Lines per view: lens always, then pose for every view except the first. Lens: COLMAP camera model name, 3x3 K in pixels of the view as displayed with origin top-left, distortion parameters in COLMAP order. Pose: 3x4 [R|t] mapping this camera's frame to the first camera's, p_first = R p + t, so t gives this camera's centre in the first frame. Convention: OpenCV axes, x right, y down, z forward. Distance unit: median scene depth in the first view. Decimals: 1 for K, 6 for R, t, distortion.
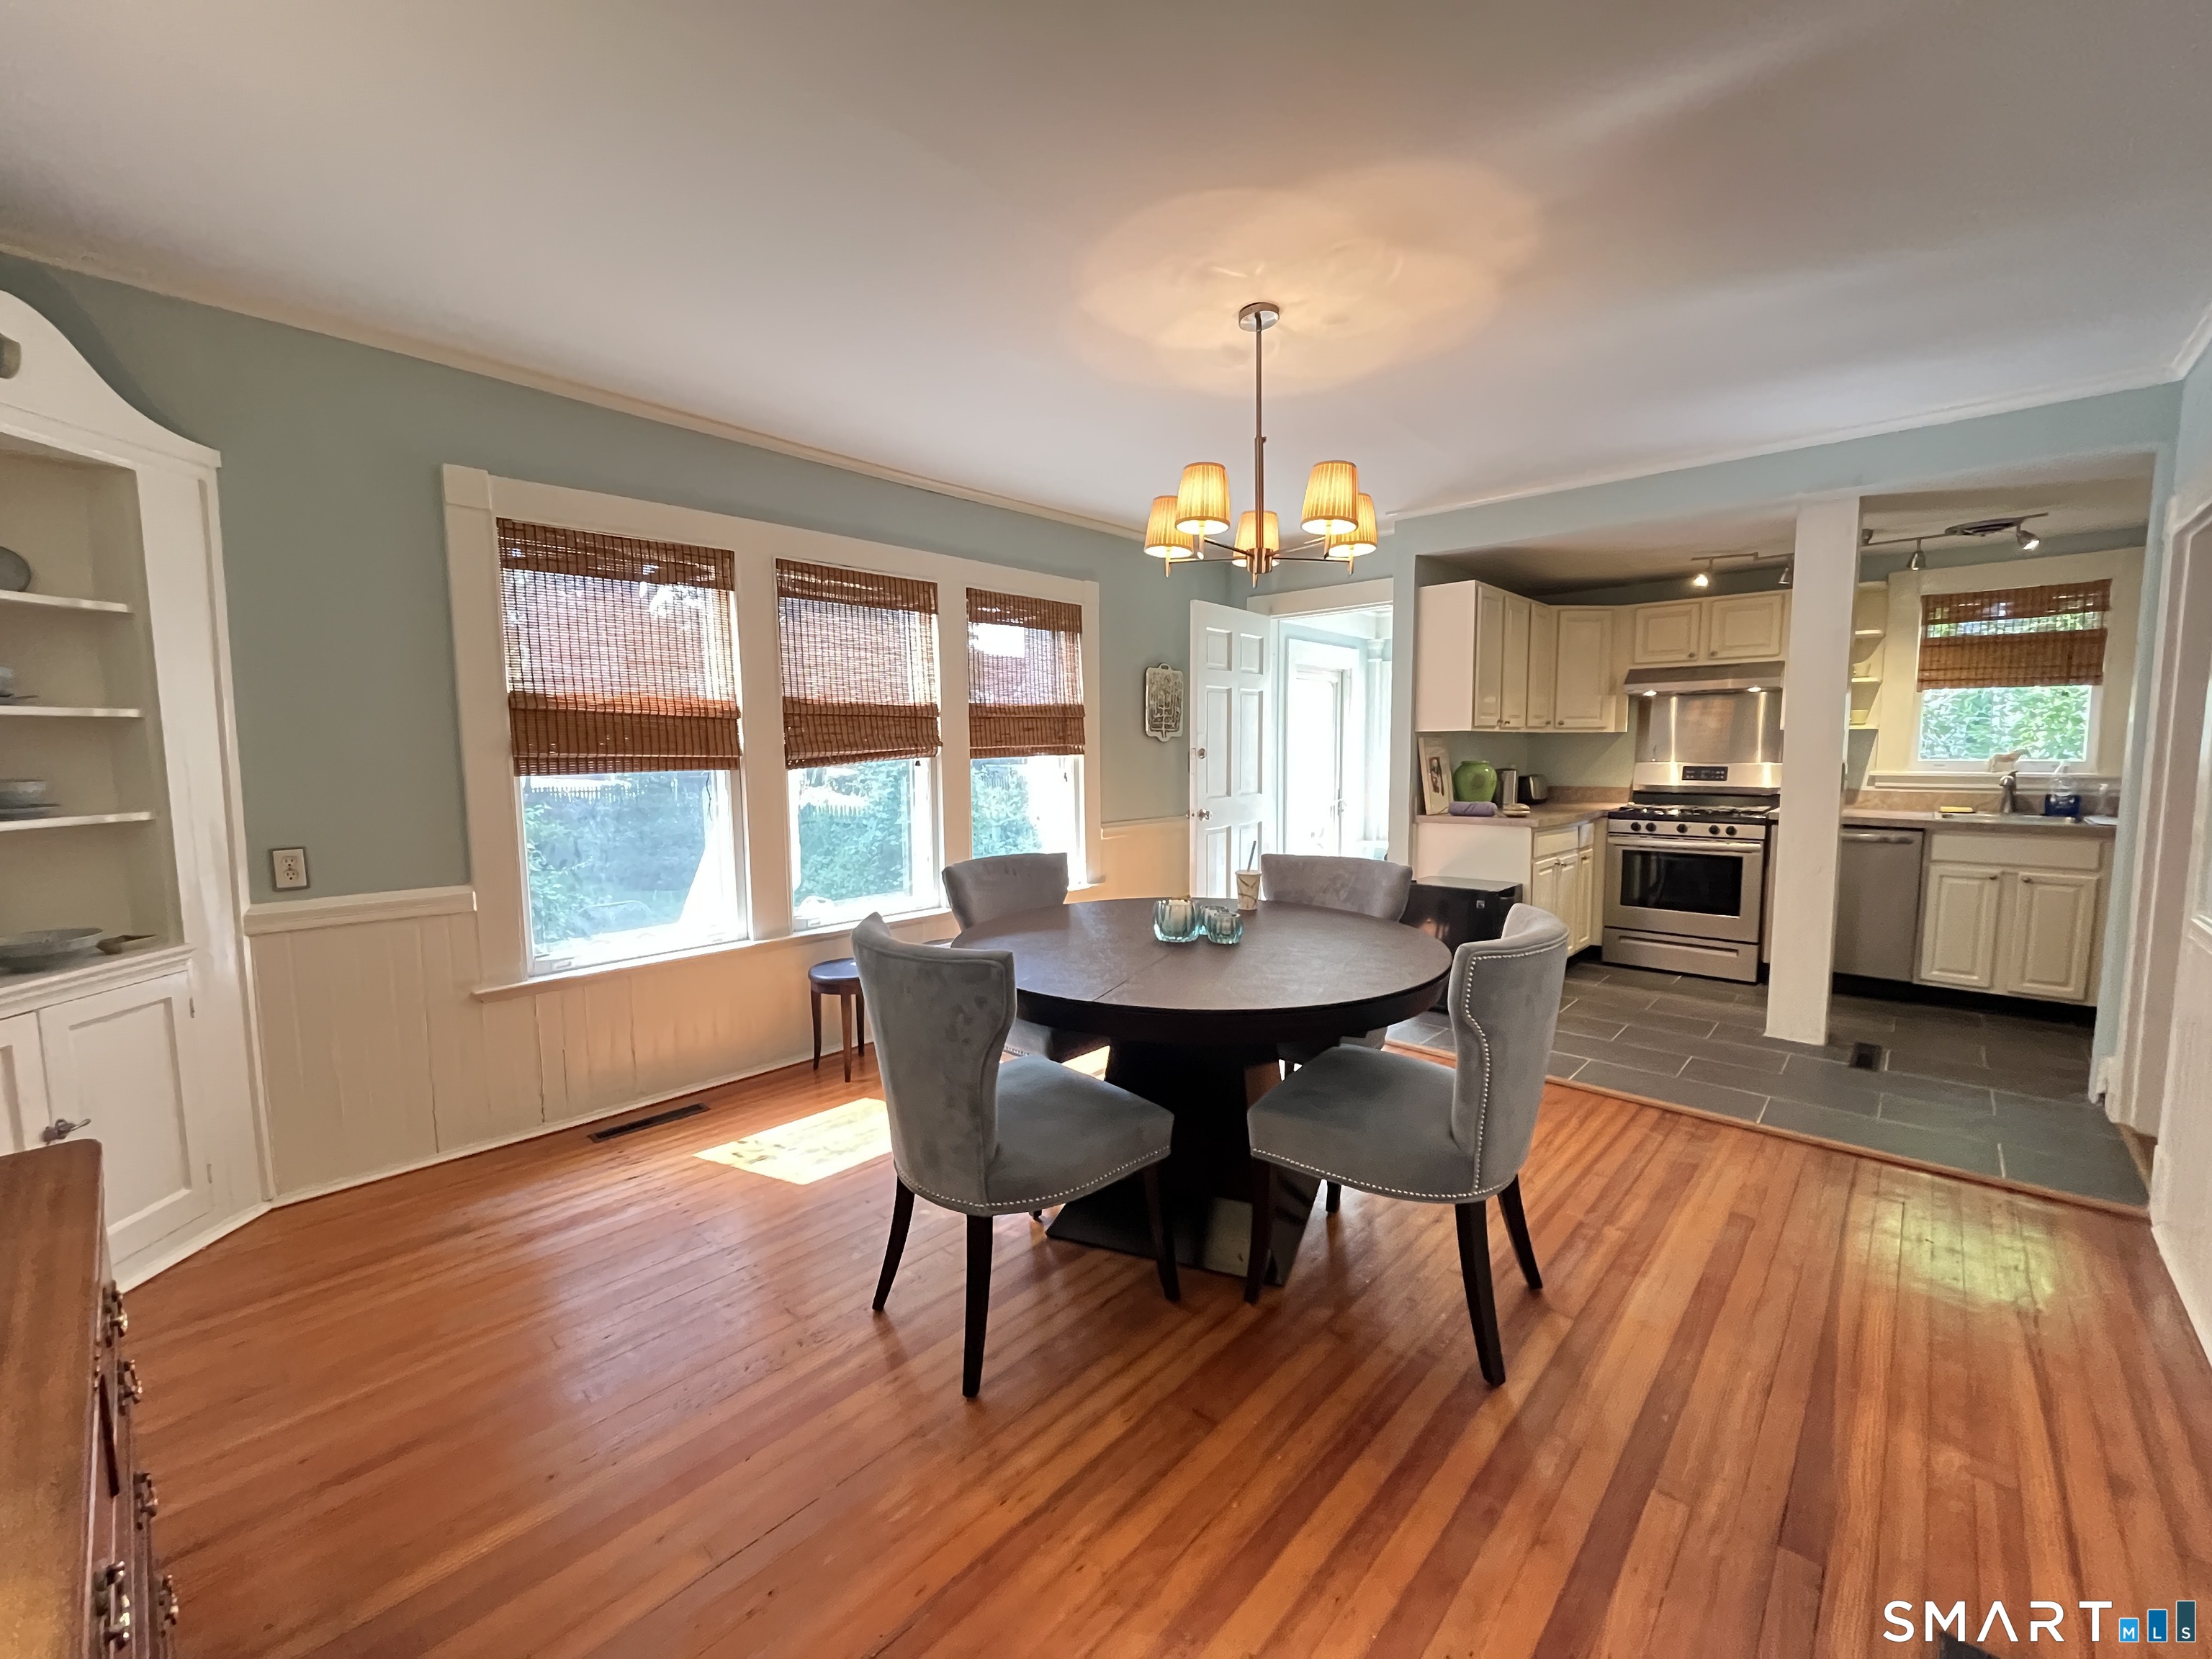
lens RADIAL K [[898.7, 0, 1109.8], [0, 898.7, 833.0], [0, 0, 1]] dist [-0.004095, -0.000112]
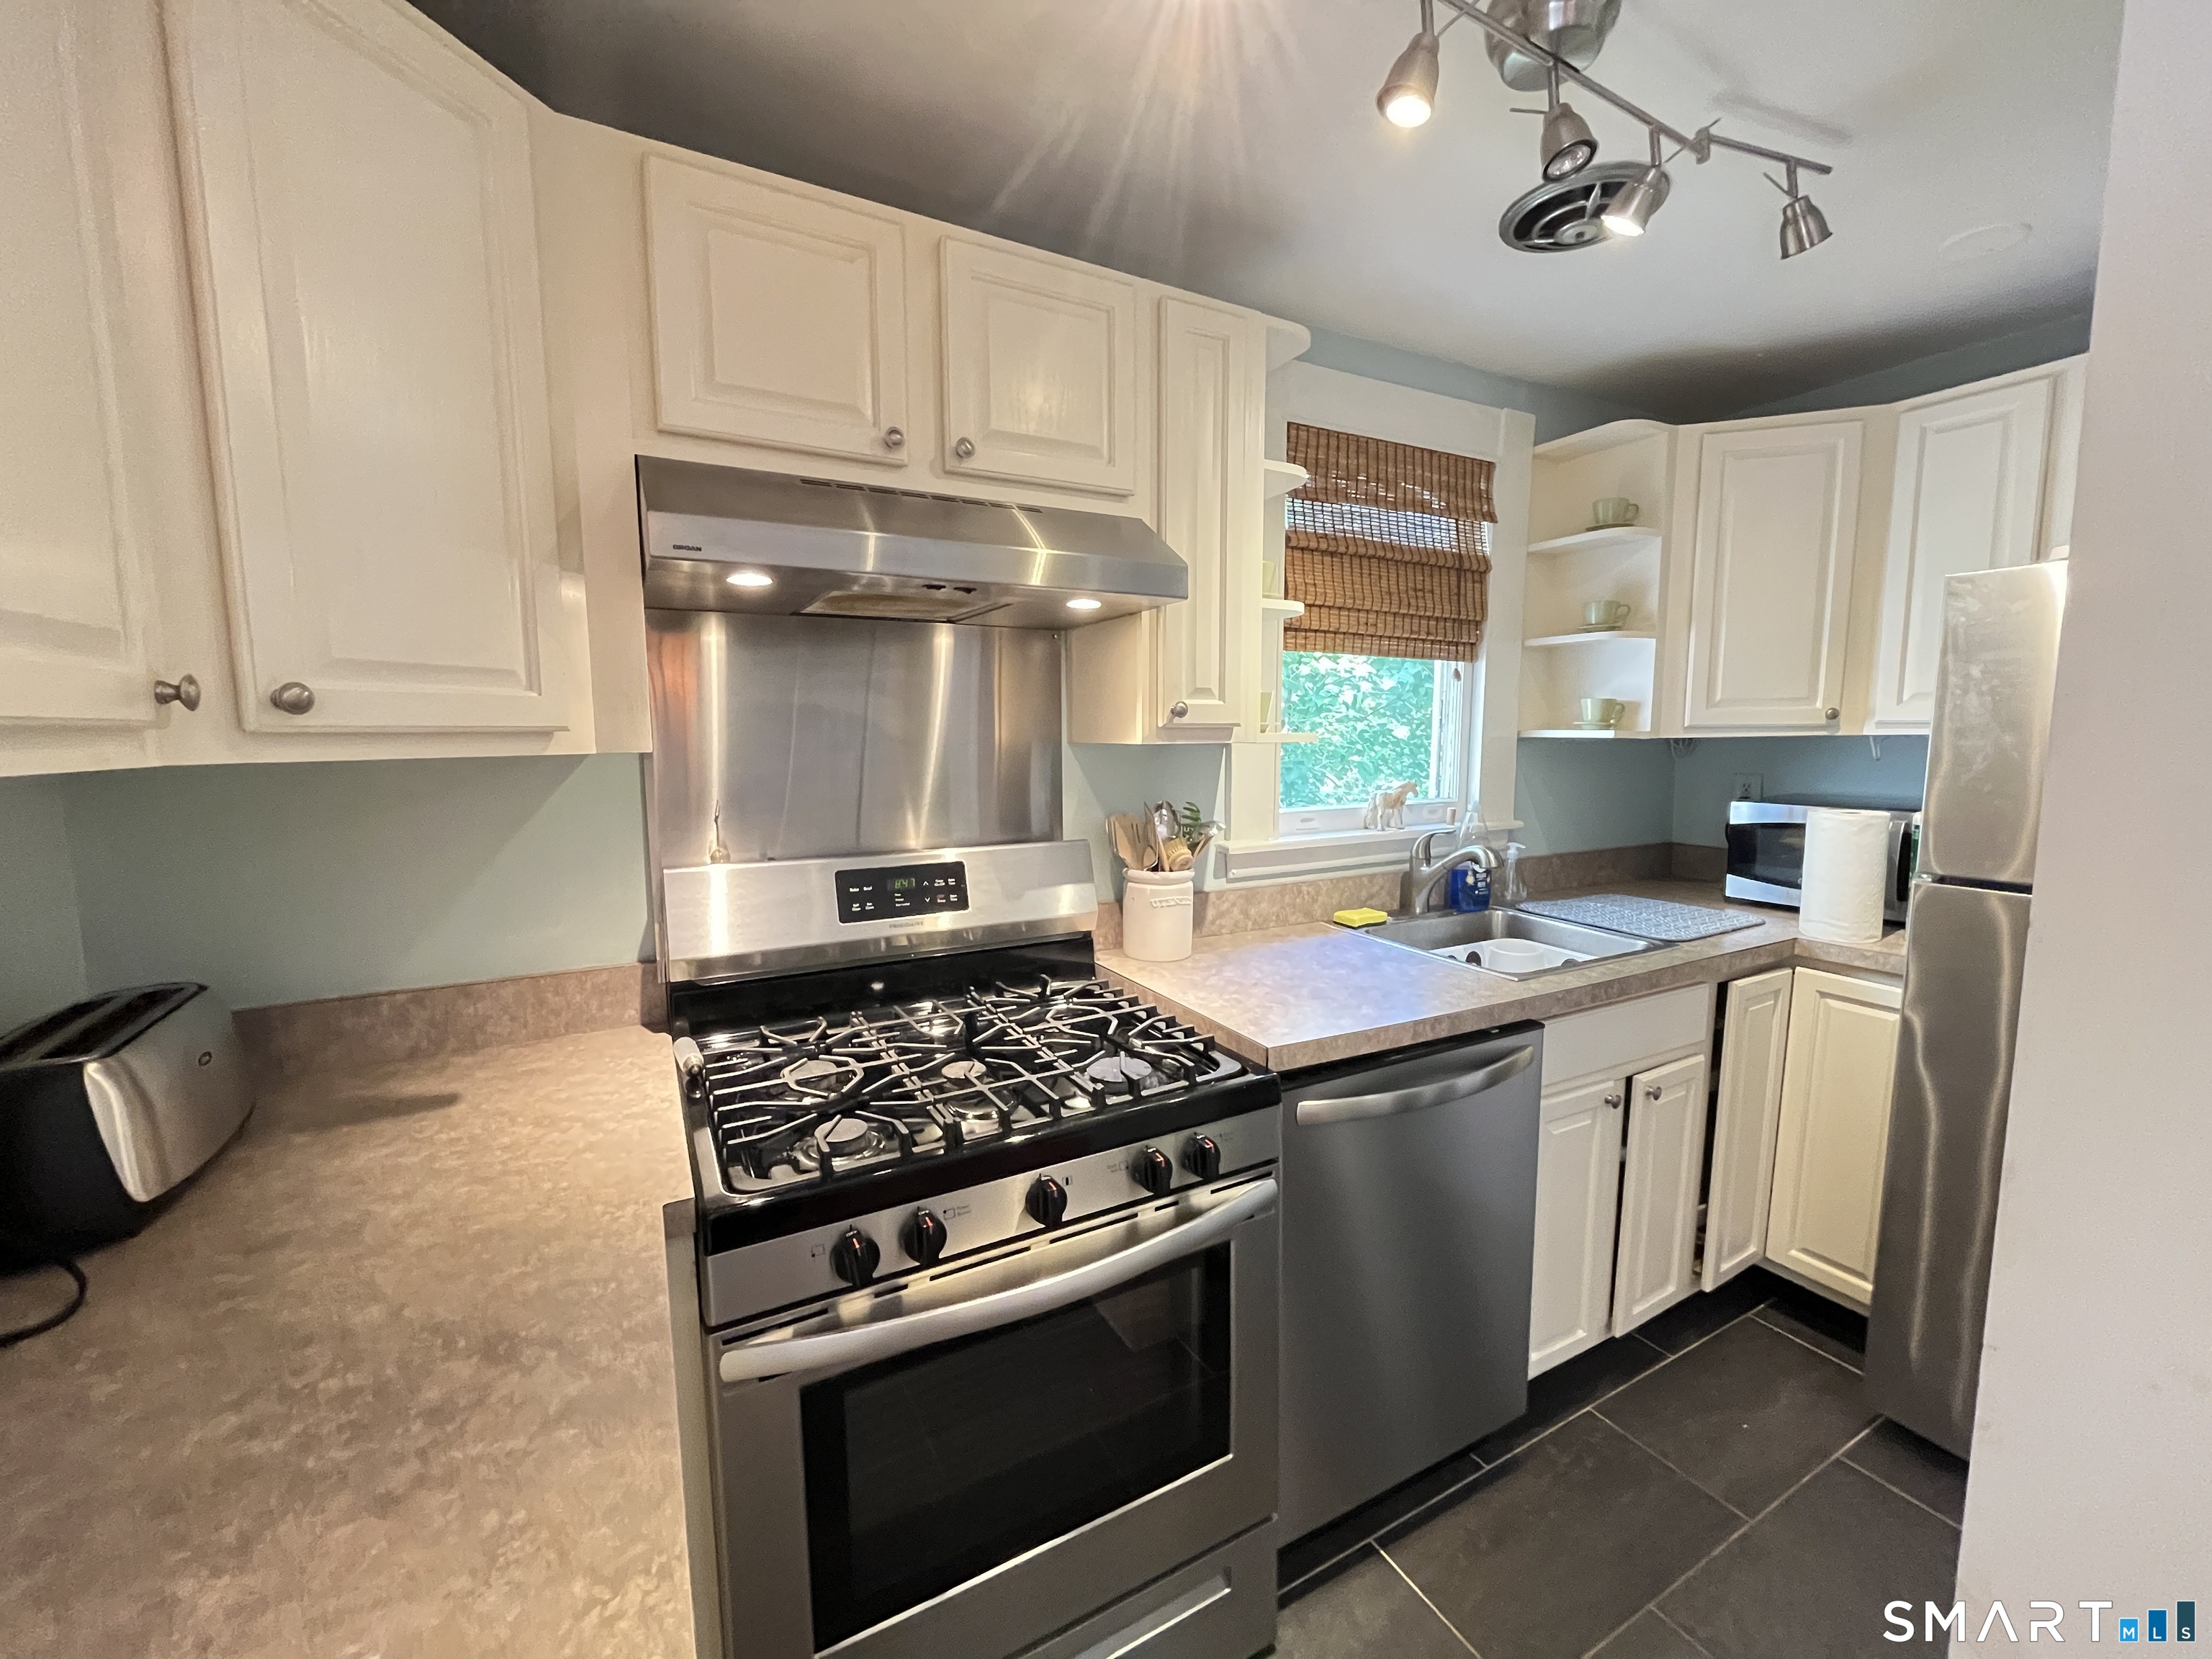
lens RADIAL K [[898.7, 0, 1105.1], [0, 898.7, 826.8], [0, 0, 1]] dist [-0.004095, -0.000112]
pose [[0.319017, -0.101040, 0.942348, 0.324630], [0.091763, 0.992922, 0.075398, -0.081358], [-0.943296, 0.062420, 0.326031, 0.663971]]
